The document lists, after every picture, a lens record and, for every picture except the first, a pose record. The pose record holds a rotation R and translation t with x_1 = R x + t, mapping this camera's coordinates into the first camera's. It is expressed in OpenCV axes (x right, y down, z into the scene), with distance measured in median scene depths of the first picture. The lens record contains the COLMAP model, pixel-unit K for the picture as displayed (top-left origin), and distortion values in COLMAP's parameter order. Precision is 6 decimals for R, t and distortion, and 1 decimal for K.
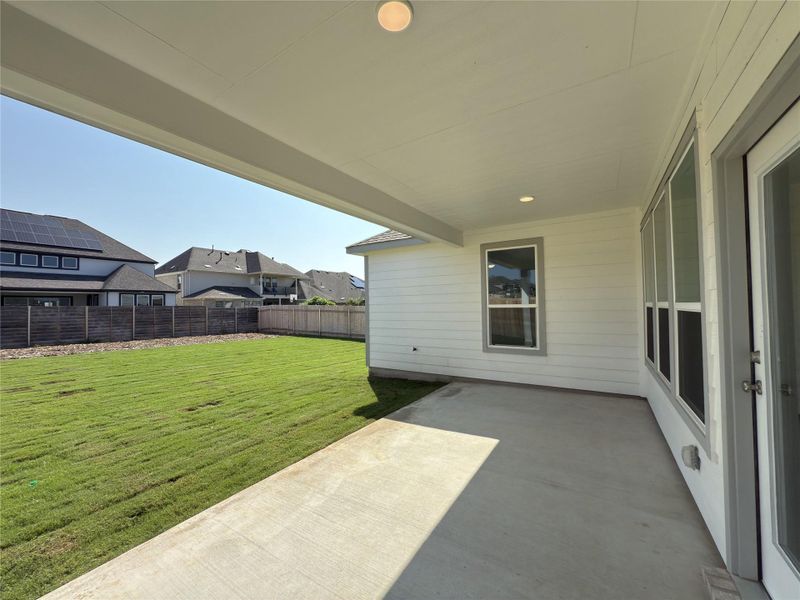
lens RADIAL K [[318.0, 0, 400.0], [0, 318.0, 300.0], [0, 0, 1]] dist [0.000902, 0.000245]
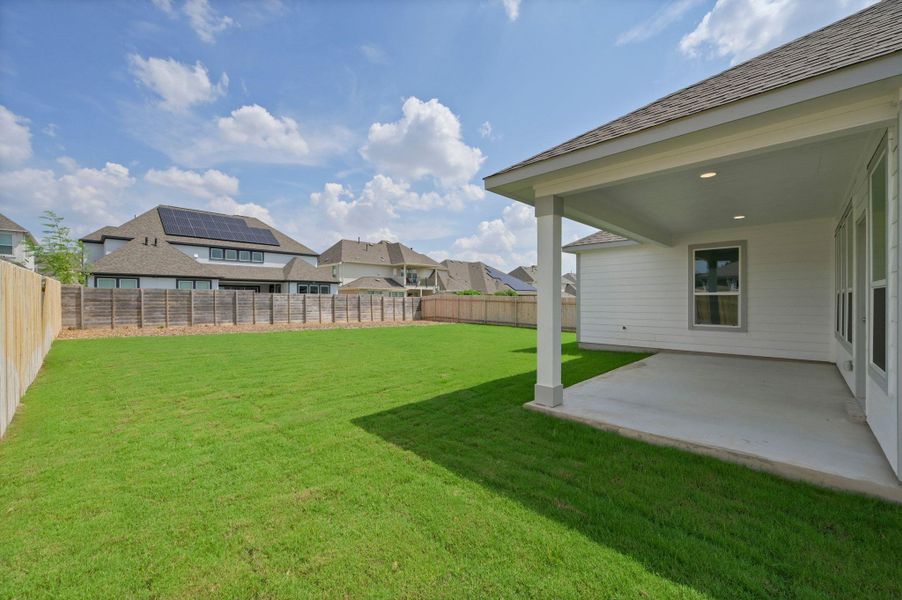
lens RADIAL K [[360.7, 0, 448.6], [0, 360.7, 302.8], [0, 0, 1]] dist [-0.000324, -0.000033]
pose [[0.978482, 0.014627, -0.205814, -0.343924], [-0.008687, 0.999520, 0.029735, 0.019008], [0.206150, -0.027307, 0.978139, -0.549009]]
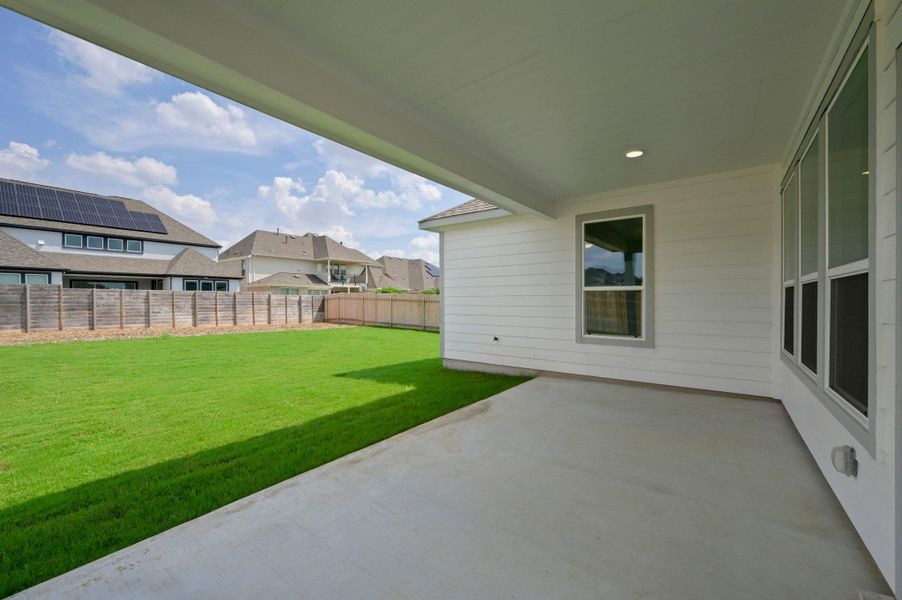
lens RADIAL K [[358.7, 0, 451.8], [0, 358.7, 301.2], [0, 0, 1]] dist [-0.000433, 0.000077]
pose [[0.996492, 0.015912, -0.082162, 0.005910], [-0.013891, 0.999588, 0.025113, 0.030244], [0.082528, -0.023883, 0.996303, 0.016861]]
